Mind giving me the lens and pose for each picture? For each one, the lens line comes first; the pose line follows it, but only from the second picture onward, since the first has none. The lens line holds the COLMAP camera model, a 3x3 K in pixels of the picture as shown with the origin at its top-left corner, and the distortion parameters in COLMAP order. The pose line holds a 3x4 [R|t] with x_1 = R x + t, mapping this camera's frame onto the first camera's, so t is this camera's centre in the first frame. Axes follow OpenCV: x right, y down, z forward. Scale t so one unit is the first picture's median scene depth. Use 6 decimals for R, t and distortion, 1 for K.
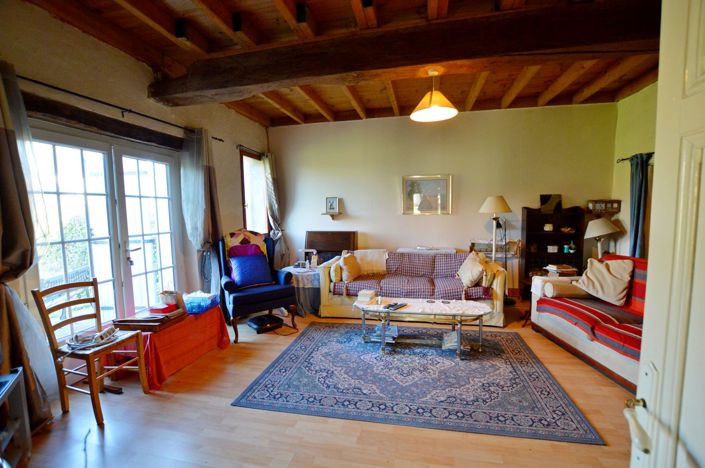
lens RADIAL K [[315.4, 0, 352.5], [0, 315.4, 234.0], [0, 0, 1]] dist [-0.032725, 0.000061]
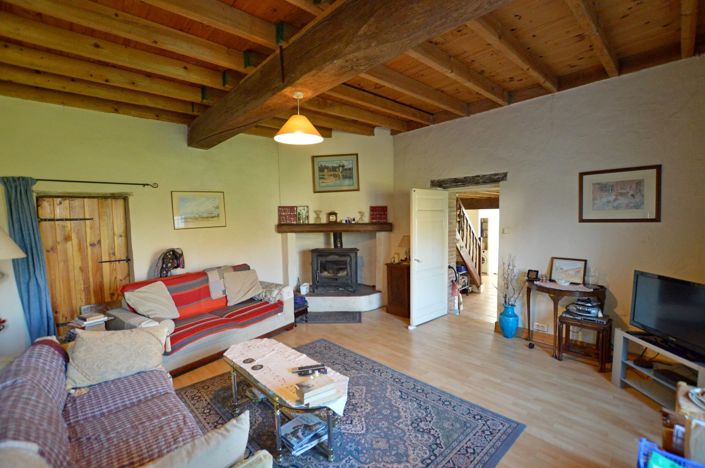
lens RADIAL K [[315.4, 0, 352.5], [0, 315.4, 234.0], [0, 0, 1]] dist [-0.032725, 0.000061]
pose [[-0.821950, 0.003681, 0.569547, -0.436945], [0.071352, 0.992767, 0.096556, -0.184137], [-0.565072, 0.120002, -0.816268, 1.798278]]
